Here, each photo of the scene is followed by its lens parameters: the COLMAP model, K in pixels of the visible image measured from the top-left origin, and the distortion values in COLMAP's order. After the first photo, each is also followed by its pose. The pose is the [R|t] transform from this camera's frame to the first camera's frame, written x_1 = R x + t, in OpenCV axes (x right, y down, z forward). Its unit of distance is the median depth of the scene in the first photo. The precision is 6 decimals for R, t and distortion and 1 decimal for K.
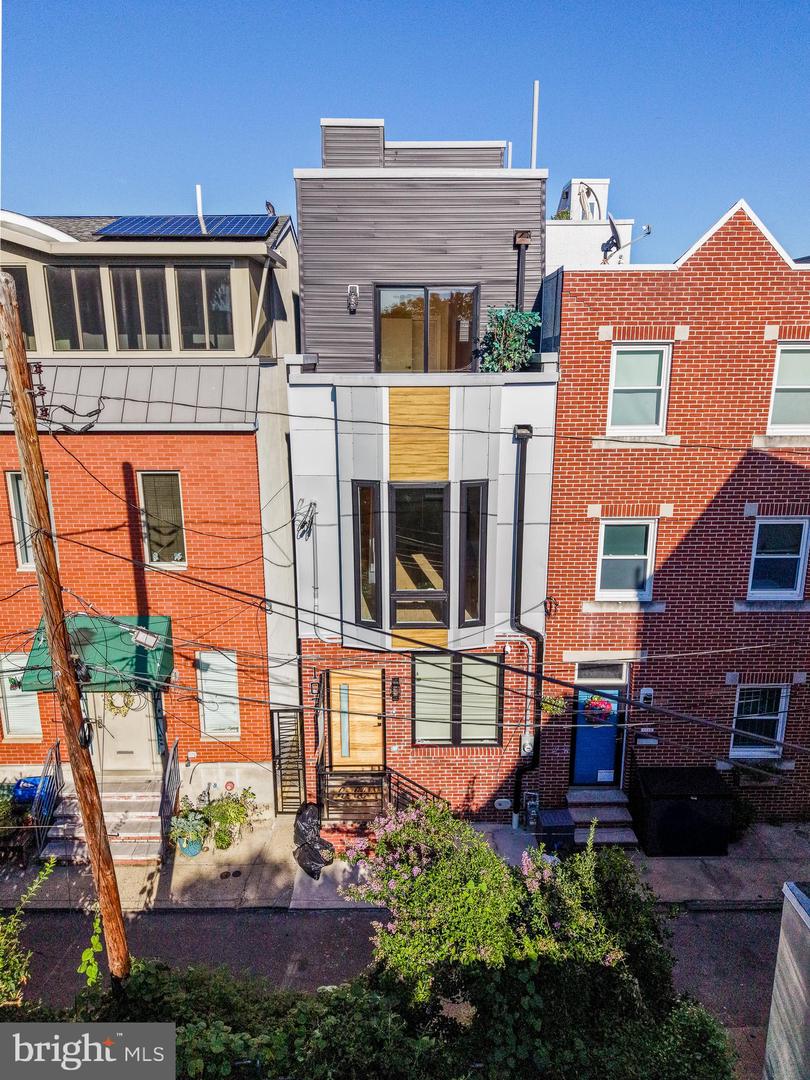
lens RADIAL K [[720.2, 0, 405.0], [0, 720.2, 540.0], [0, 0, 1]] dist [0.085270, -0.137247]
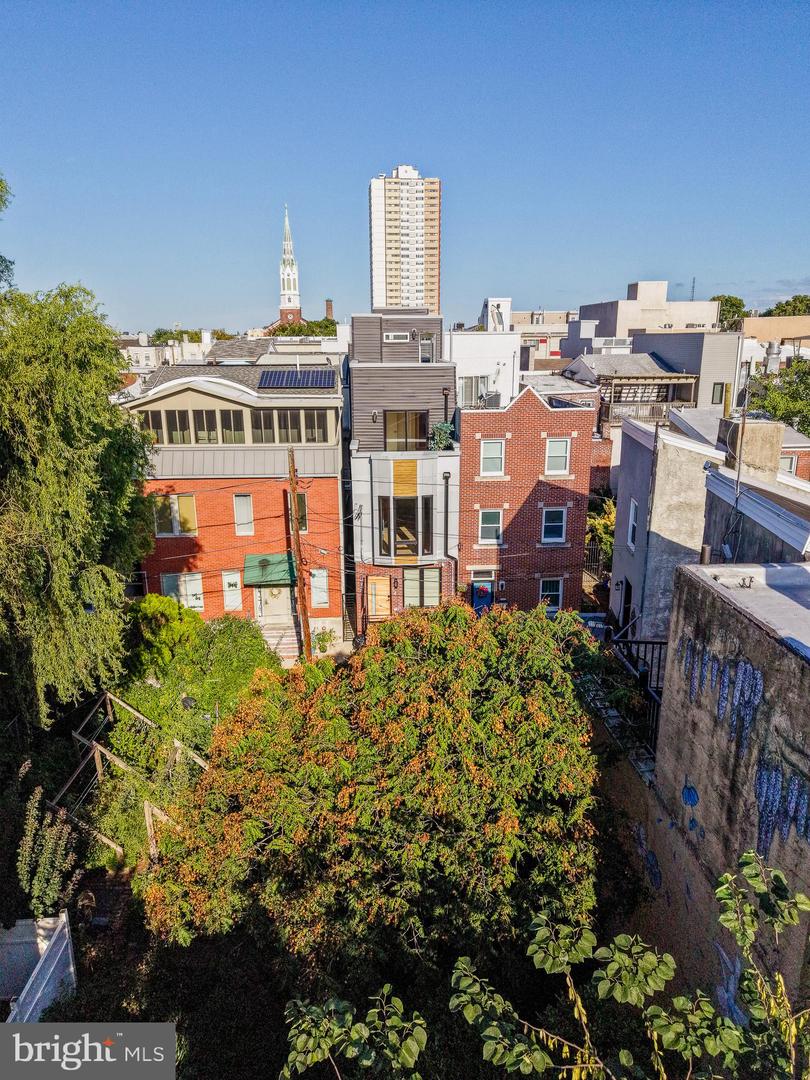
lens RADIAL K [[720.2, 0, 405.0], [0, 720.2, 540.0], [0, 0, 1]] dist [0.085270, -0.137247]
pose [[0.998899, -0.017297, 0.043609, -0.084794], [0.016055, 0.999460, 0.028676, -0.001115], [-0.044082, -0.027945, 0.998637, -1.369114]]
